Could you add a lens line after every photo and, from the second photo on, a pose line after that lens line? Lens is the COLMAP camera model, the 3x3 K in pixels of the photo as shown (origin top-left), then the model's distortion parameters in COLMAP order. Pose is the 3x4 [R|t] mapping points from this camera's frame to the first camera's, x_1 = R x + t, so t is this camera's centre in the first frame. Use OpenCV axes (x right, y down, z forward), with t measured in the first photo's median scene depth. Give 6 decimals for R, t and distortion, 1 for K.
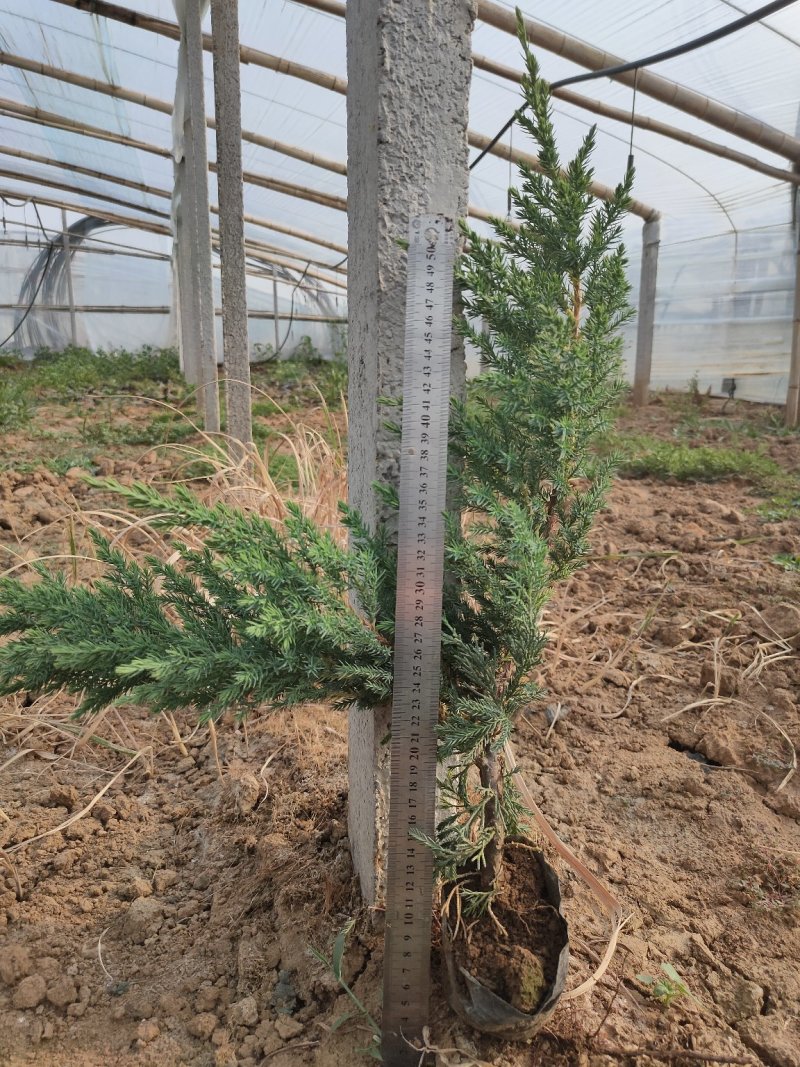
lens RADIAL K [[828.8, 0, 399.5], [0, 828.8, 519.4], [0, 0, 1]] dist [0.060061, -0.043408]
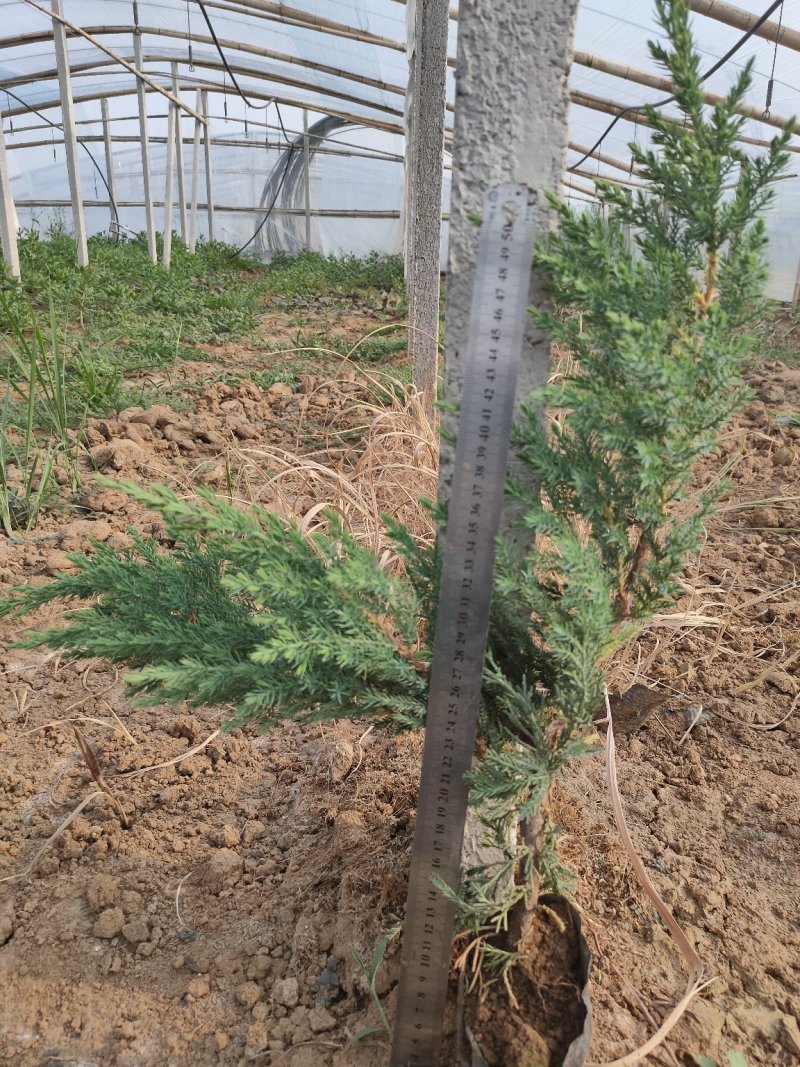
lens RADIAL K [[843.6, 0, 400.0], [0, 843.6, 533.5], [0, 0, 1]] dist [0.047808, -0.017265]
pose [[0.967220, 0.097662, -0.234409, 0.110885], [-0.071174, 0.990348, 0.118930, -0.075828], [0.243761, -0.098347, 0.964836, 0.079292]]
